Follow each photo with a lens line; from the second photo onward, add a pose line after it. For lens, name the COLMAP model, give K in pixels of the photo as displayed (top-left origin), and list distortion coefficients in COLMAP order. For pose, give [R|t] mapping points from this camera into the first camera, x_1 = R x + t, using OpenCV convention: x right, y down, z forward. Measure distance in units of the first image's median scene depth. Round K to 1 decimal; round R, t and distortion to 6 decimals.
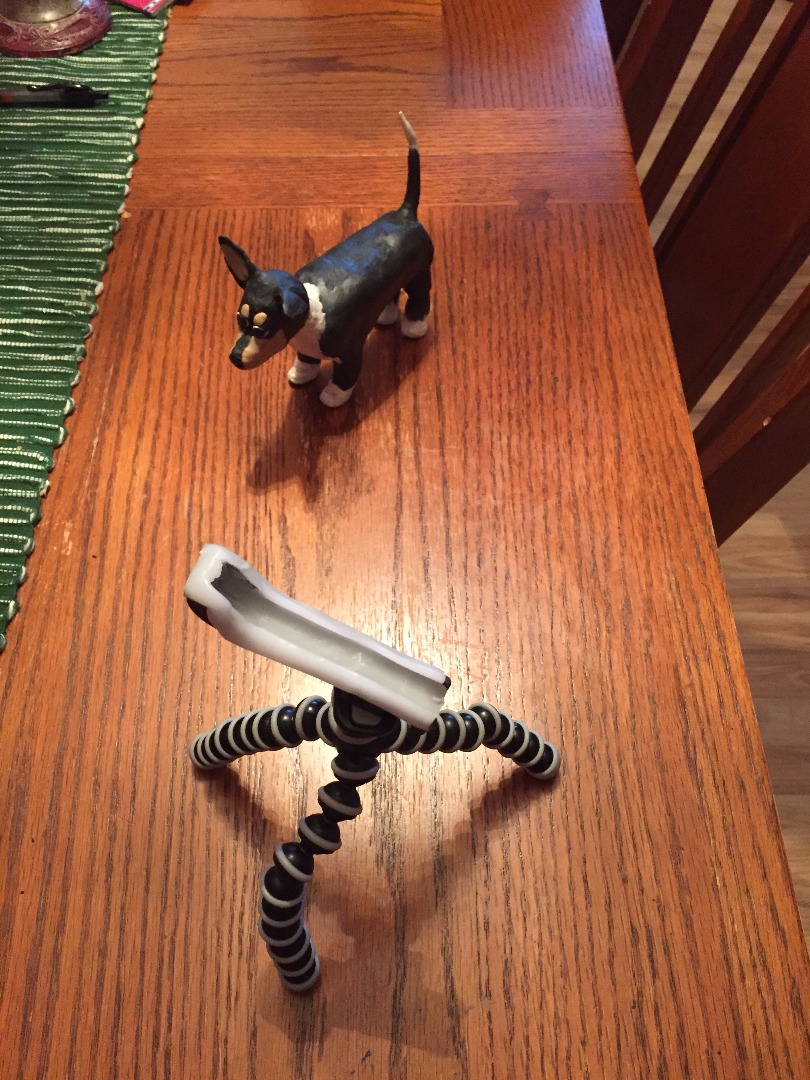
lens RADIAL K [[926.5, 0, 405.0], [0, 926.5, 540.0], [0, 0, 1]] dist [0.019052, 0.001140]
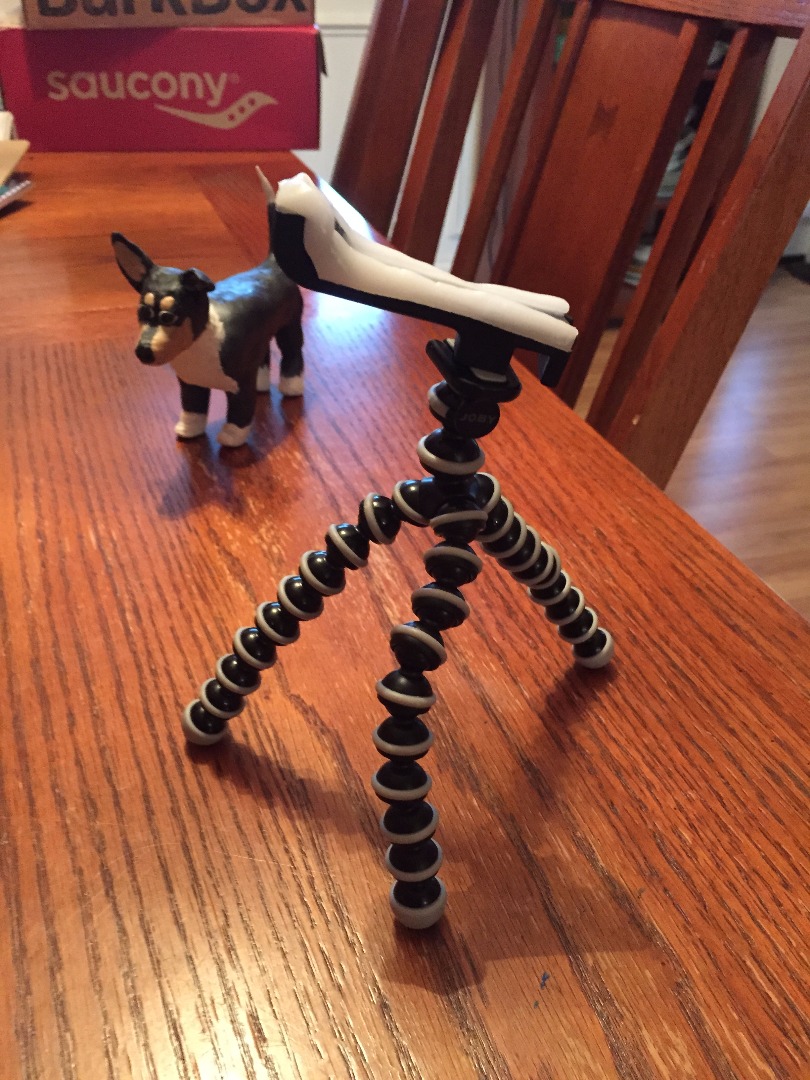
lens RADIAL K [[926.5, 0, 405.0], [0, 926.5, 540.0], [0, 0, 1]] dist [0.019052, 0.001140]
pose [[0.944930, -0.149734, 0.291012, -0.234006], [0.250201, 0.903709, -0.347433, 0.364893], [-0.210967, 0.401112, 0.891405, 0.191544]]
